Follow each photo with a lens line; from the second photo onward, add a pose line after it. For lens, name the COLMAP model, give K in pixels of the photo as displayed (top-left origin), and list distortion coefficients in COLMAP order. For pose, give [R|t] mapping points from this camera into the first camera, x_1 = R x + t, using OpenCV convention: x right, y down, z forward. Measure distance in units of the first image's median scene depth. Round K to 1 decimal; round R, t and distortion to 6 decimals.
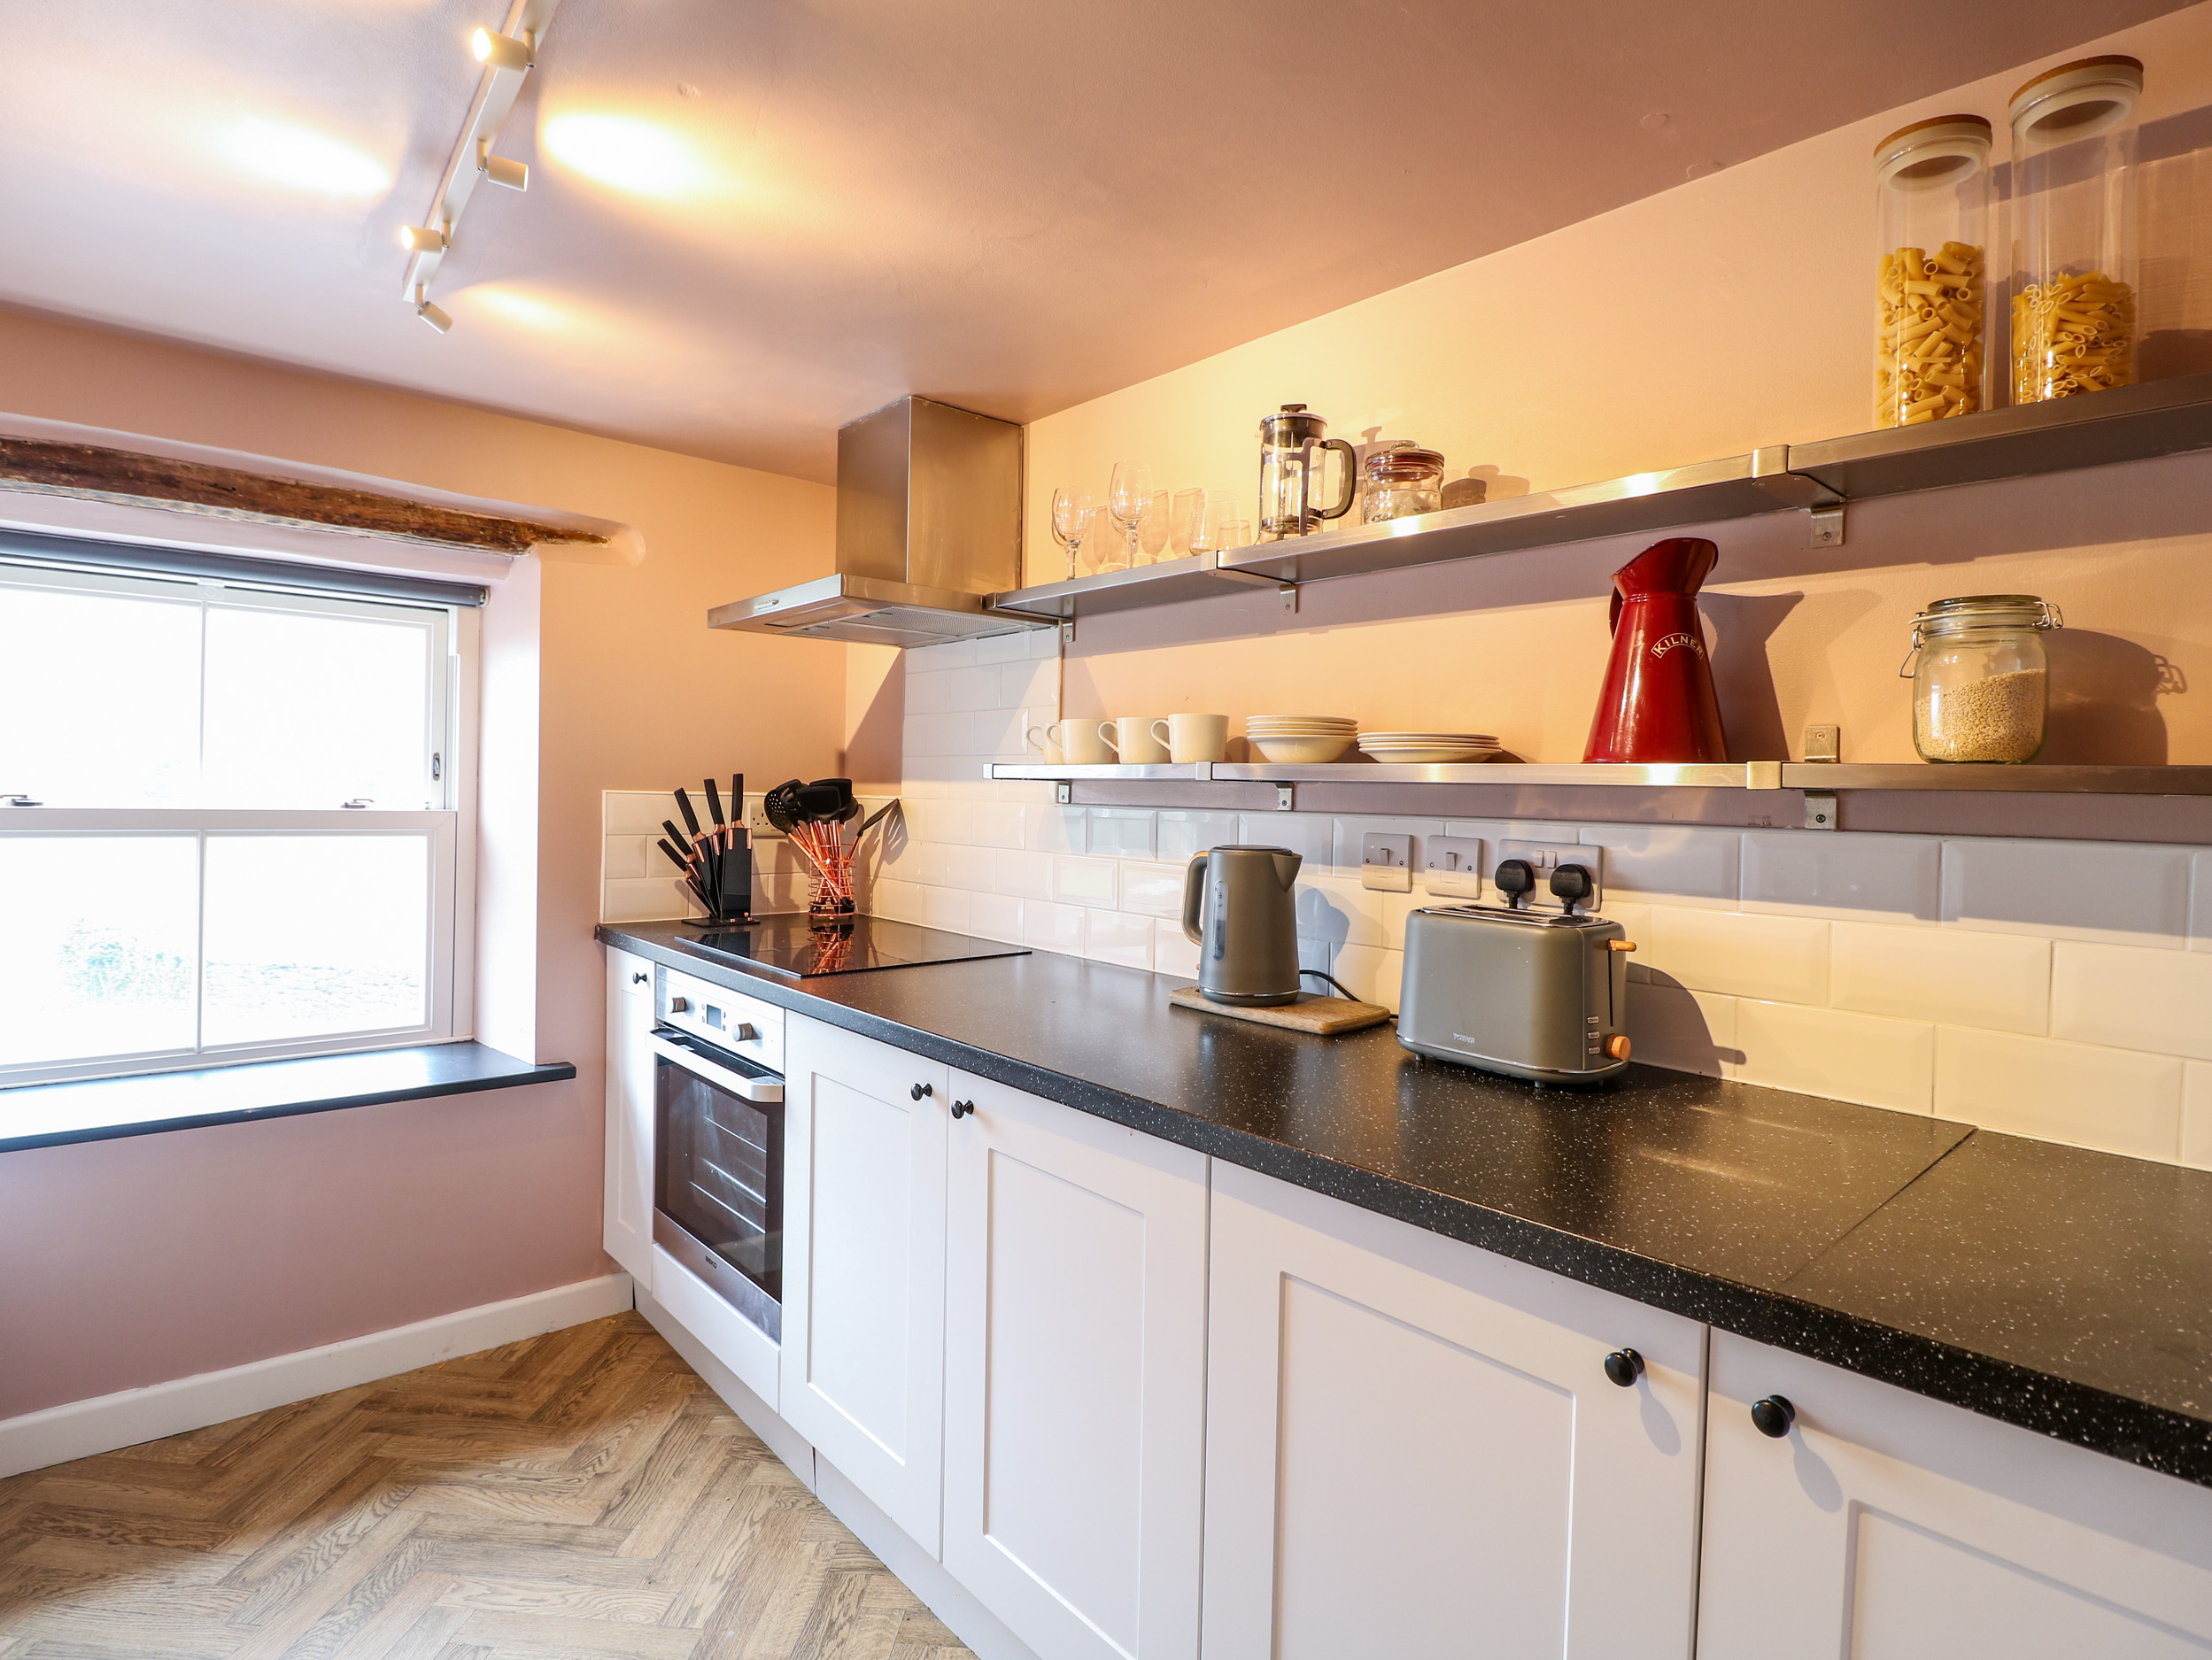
lens RADIAL K [[1163.9, 0, 1106.3], [0, 1163.9, 818.3], [0, 0, 1]] dist [-0.005606, -0.006451]
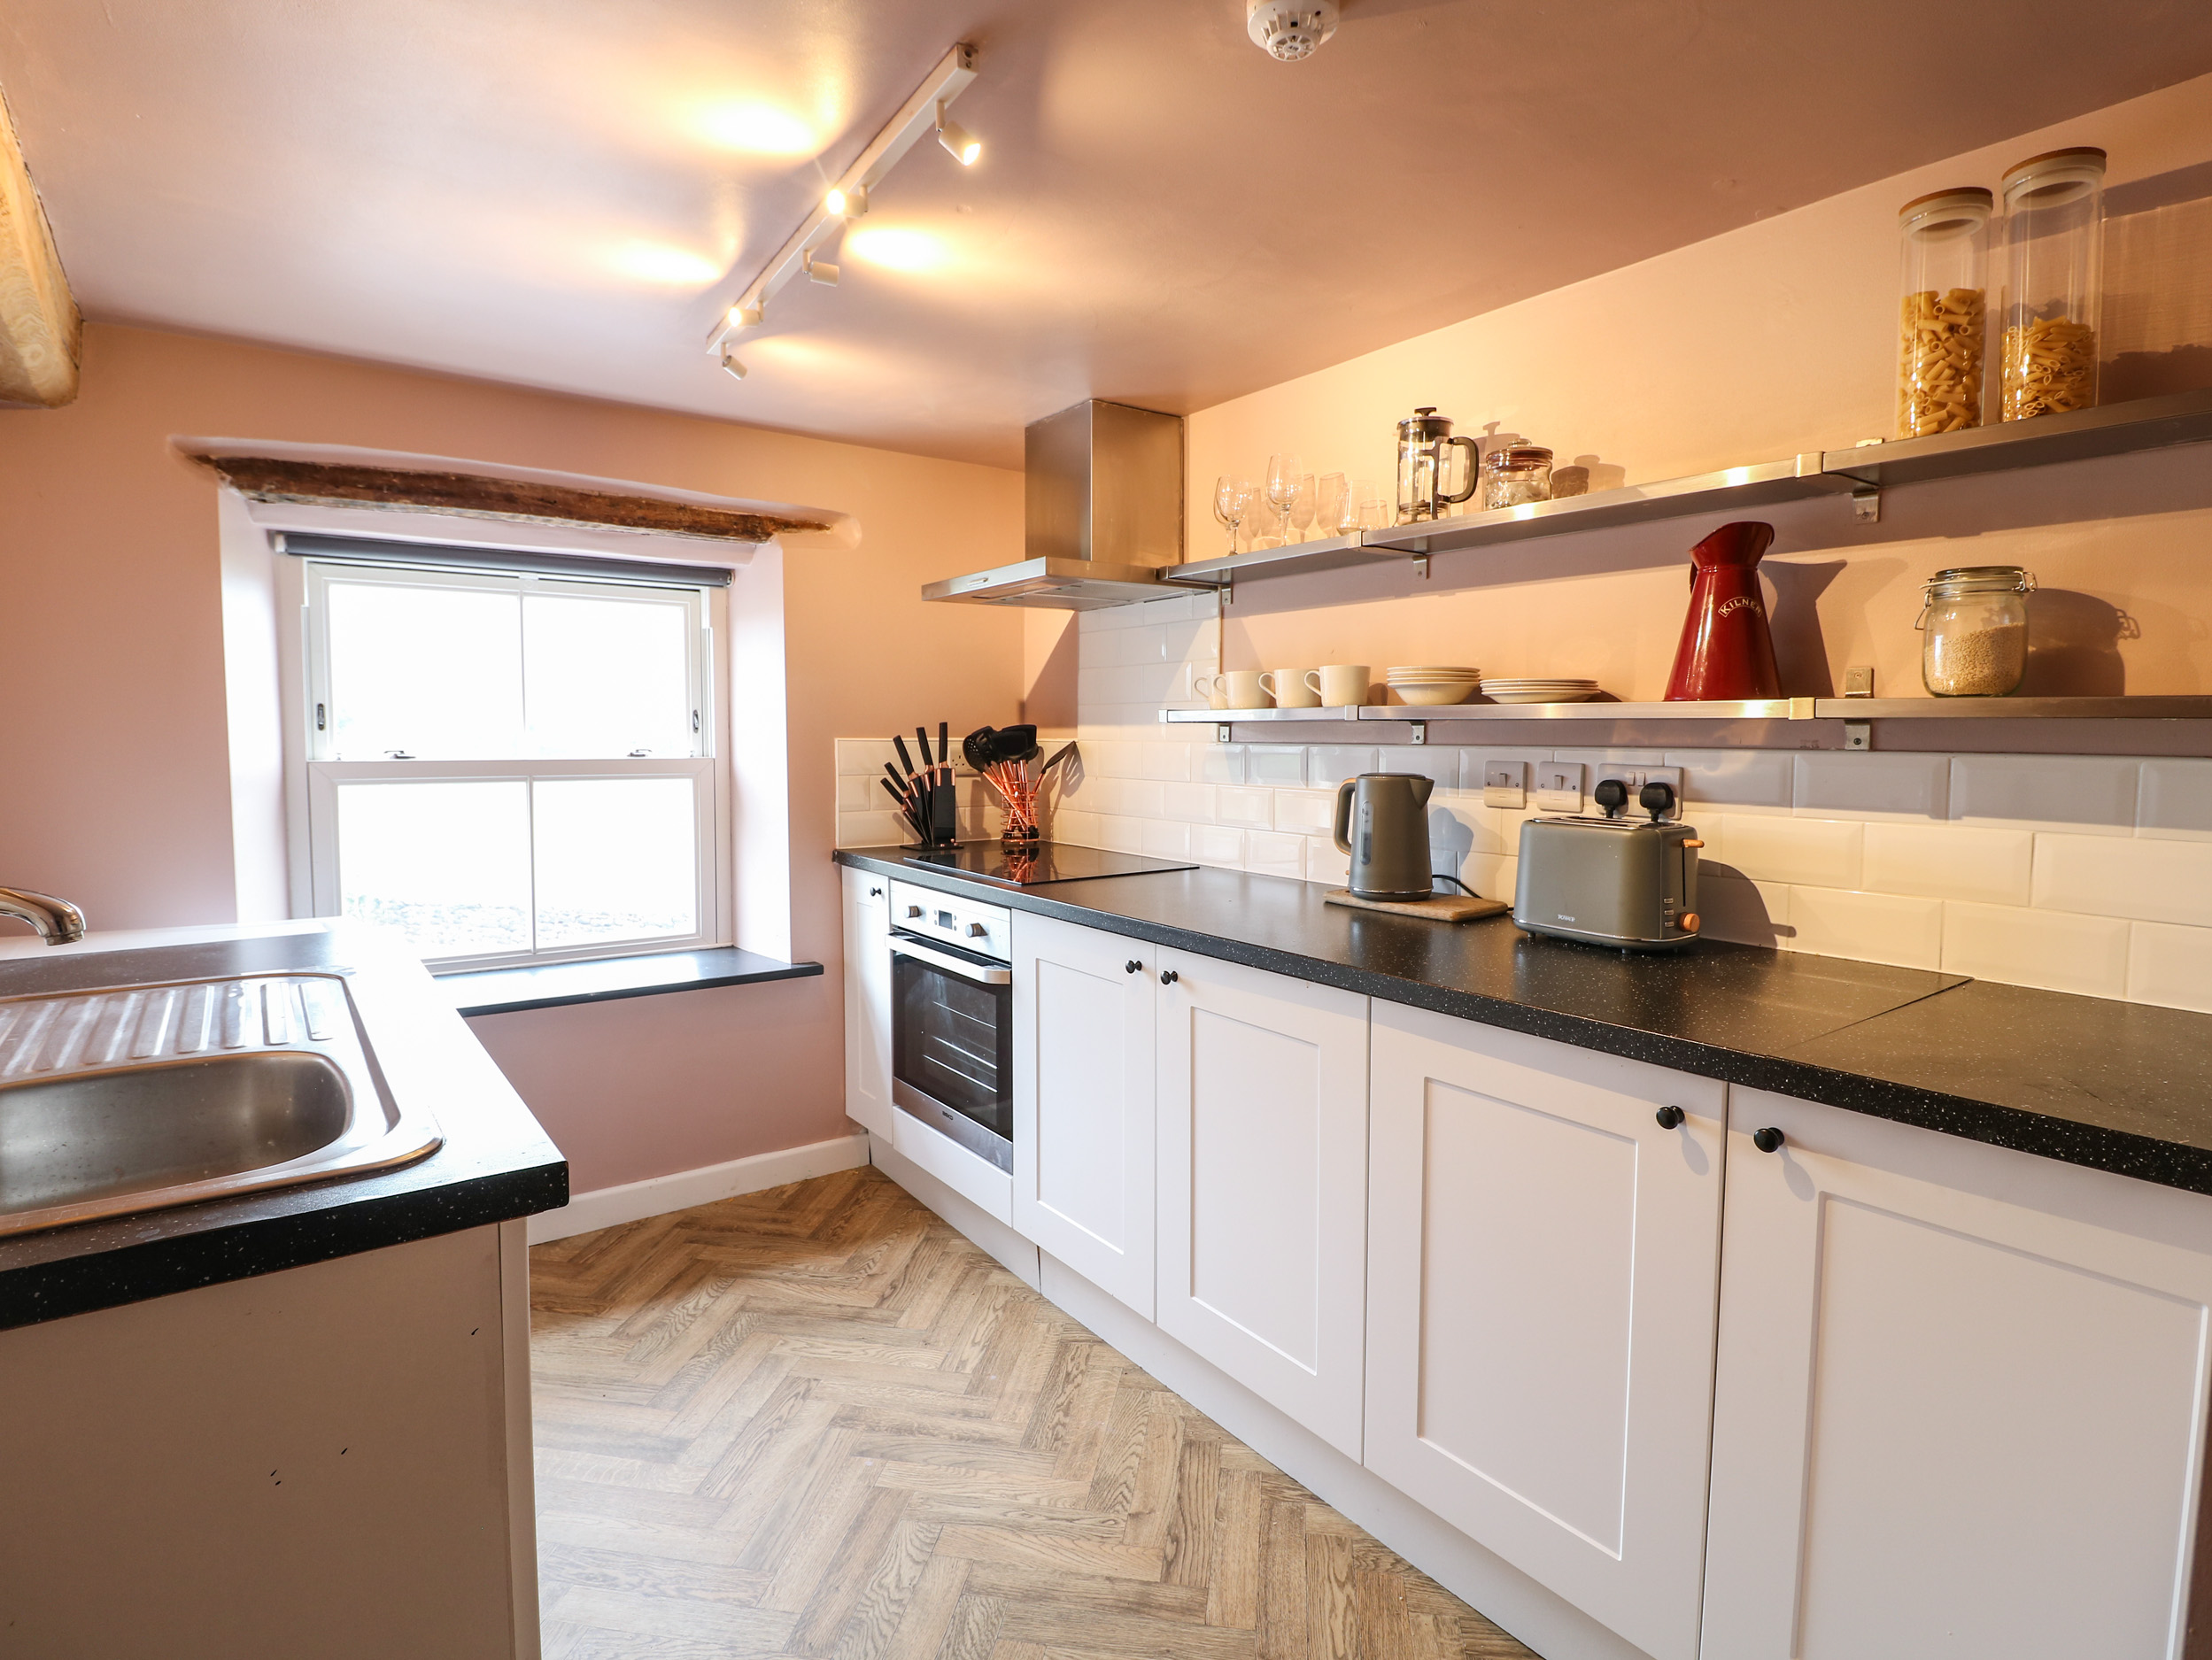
lens RADIAL K [[1163.9, 0, 1103.2], [0, 1163.9, 817.6], [0, 0, 1]] dist [-0.005606, -0.006451]
pose [[0.995188, -0.012164, -0.097228, -0.060824], [0.016980, 0.998661, 0.048860, 0.005605], [0.096503, -0.050276, 0.994062, -0.259501]]
